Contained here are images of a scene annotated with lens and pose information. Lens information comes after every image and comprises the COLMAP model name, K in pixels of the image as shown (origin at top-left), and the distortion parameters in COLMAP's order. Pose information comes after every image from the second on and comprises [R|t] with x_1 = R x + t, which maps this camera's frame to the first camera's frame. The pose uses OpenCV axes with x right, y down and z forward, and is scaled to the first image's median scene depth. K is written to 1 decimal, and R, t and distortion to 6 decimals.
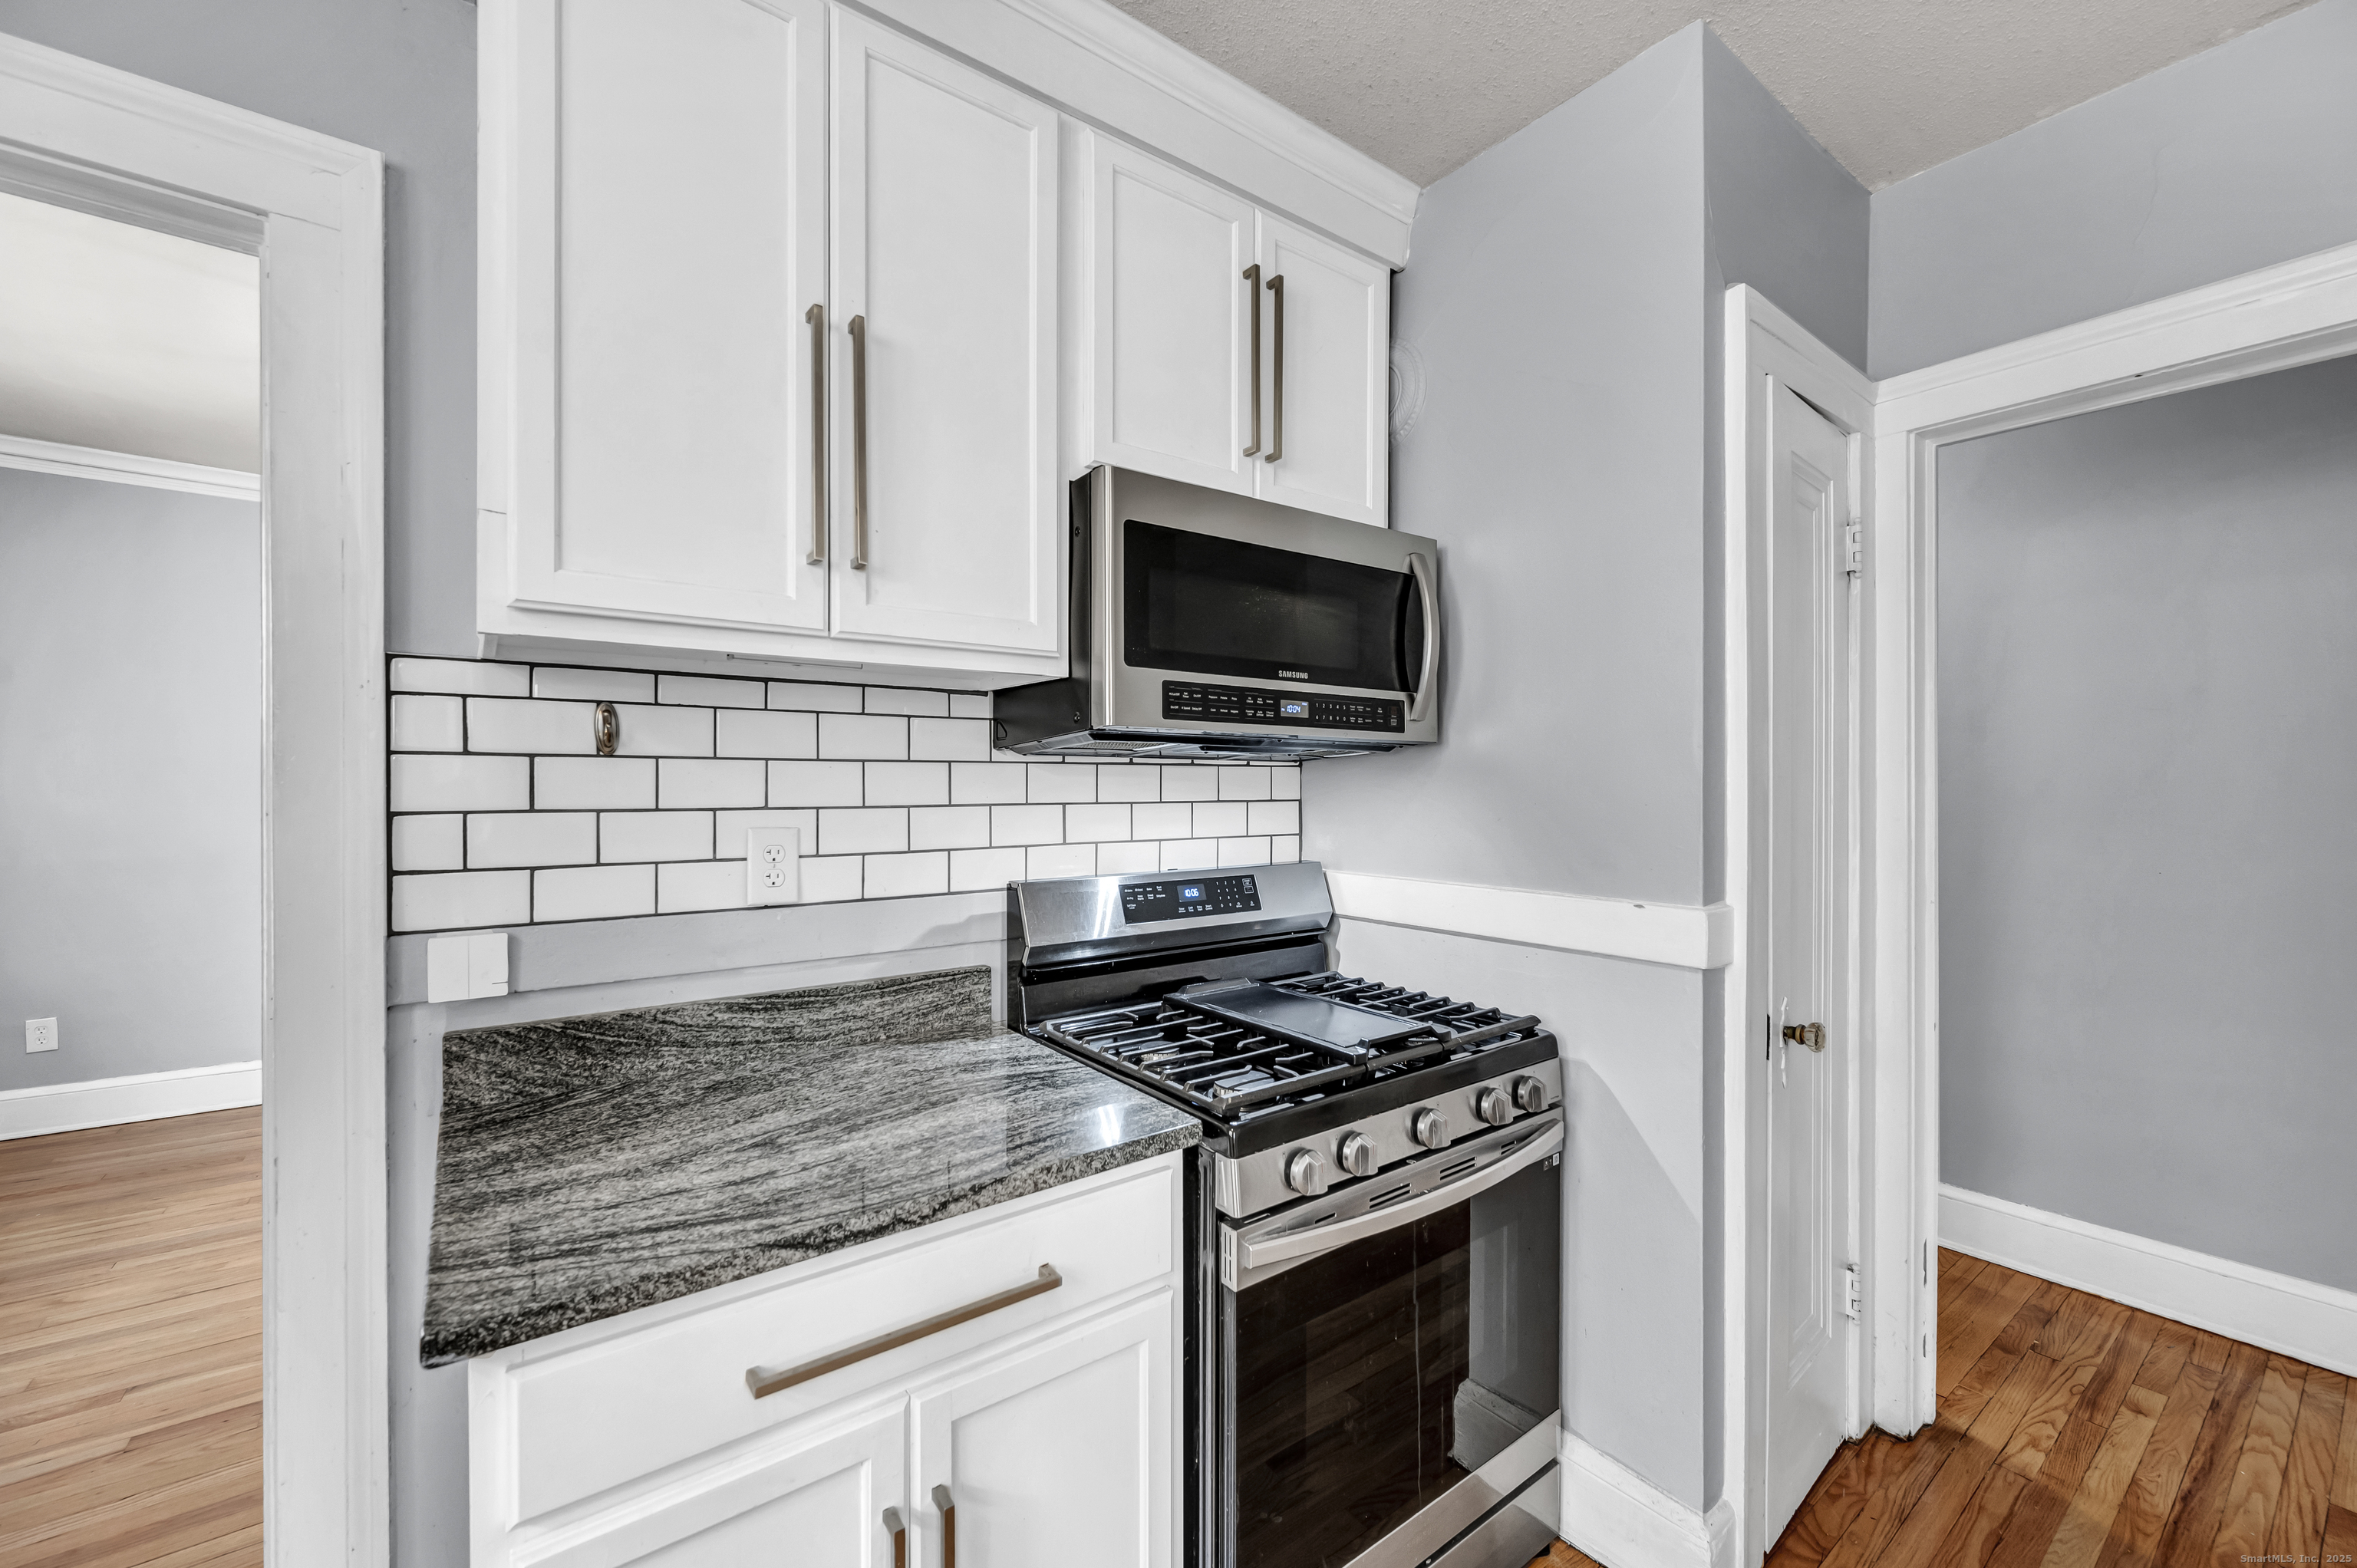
lens RADIAL K [[940.4, 0, 1184.7], [0, 940.4, 787.3], [0, 0, 1]] dist [-0.003582, -0.000528]
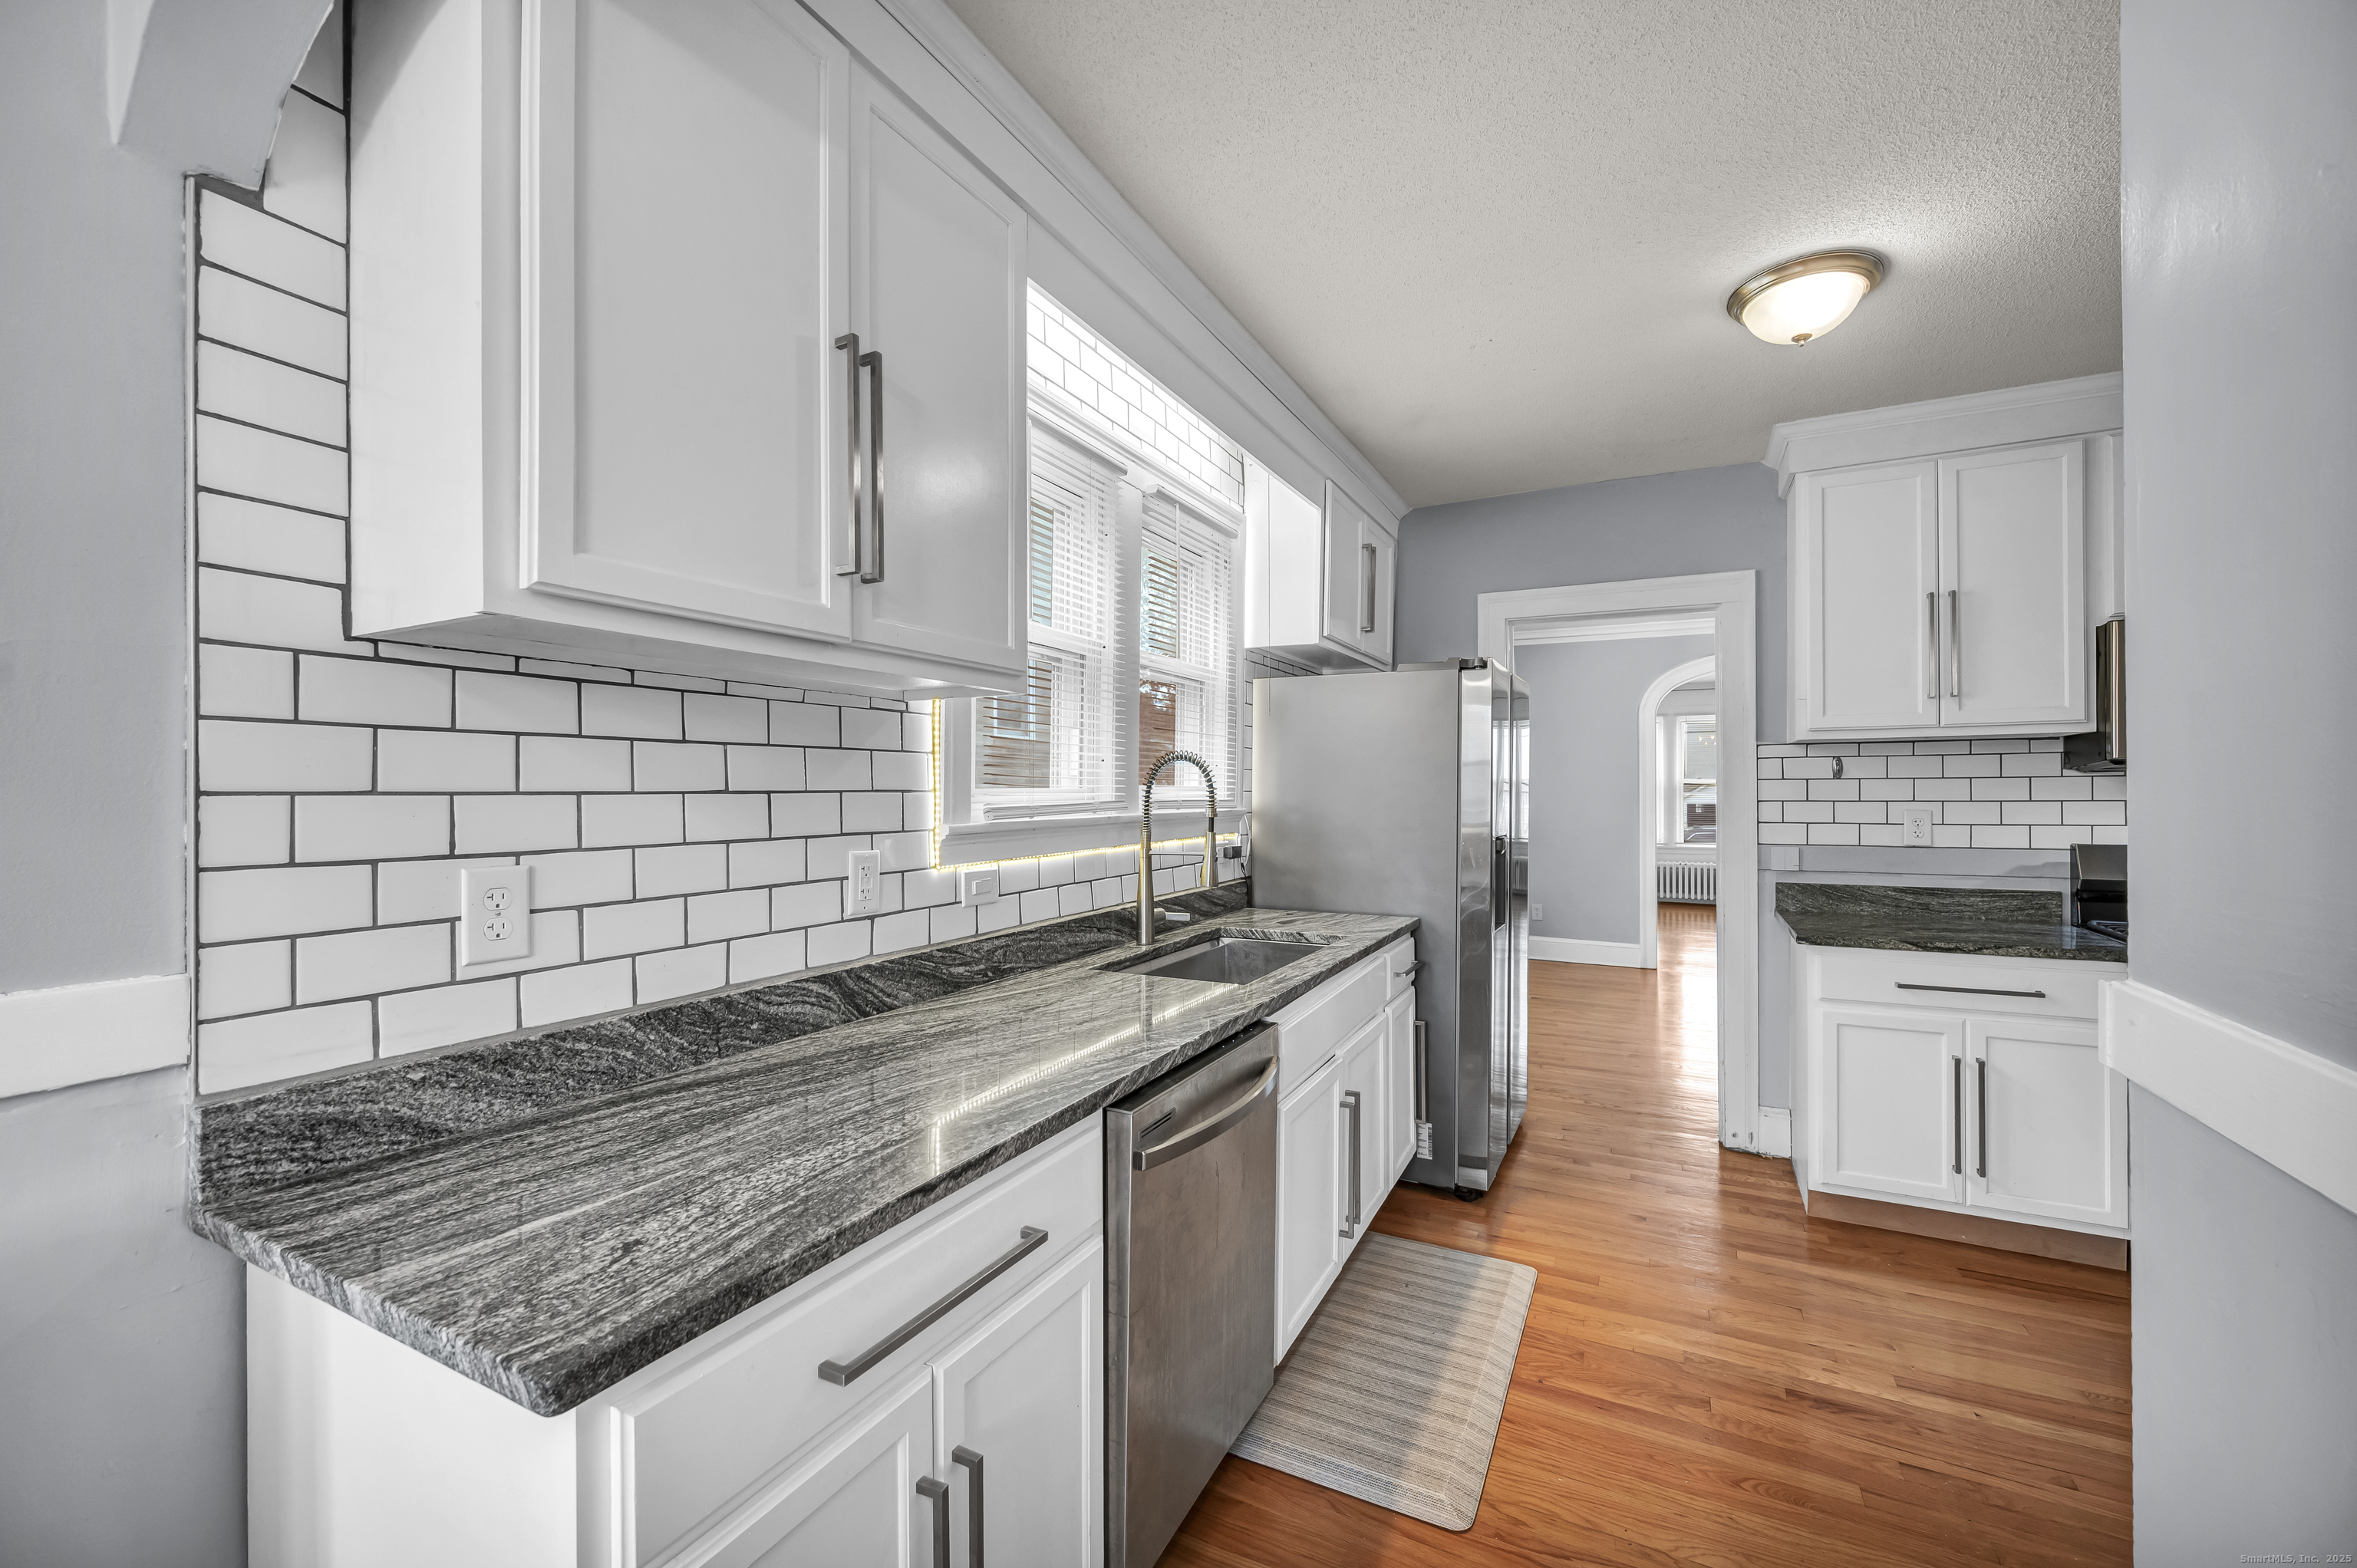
lens RADIAL K [[940.4, 0, 1174.7], [0, 940.4, 790.1], [0, 0, 1]] dist [-0.003582, -0.000528]
pose [[0.428122, -0.005000, -0.903707, 0.827882], [0.000456, 0.999986, -0.005316, 0.008149], [0.903721, 0.001864, 0.428118, -1.556434]]
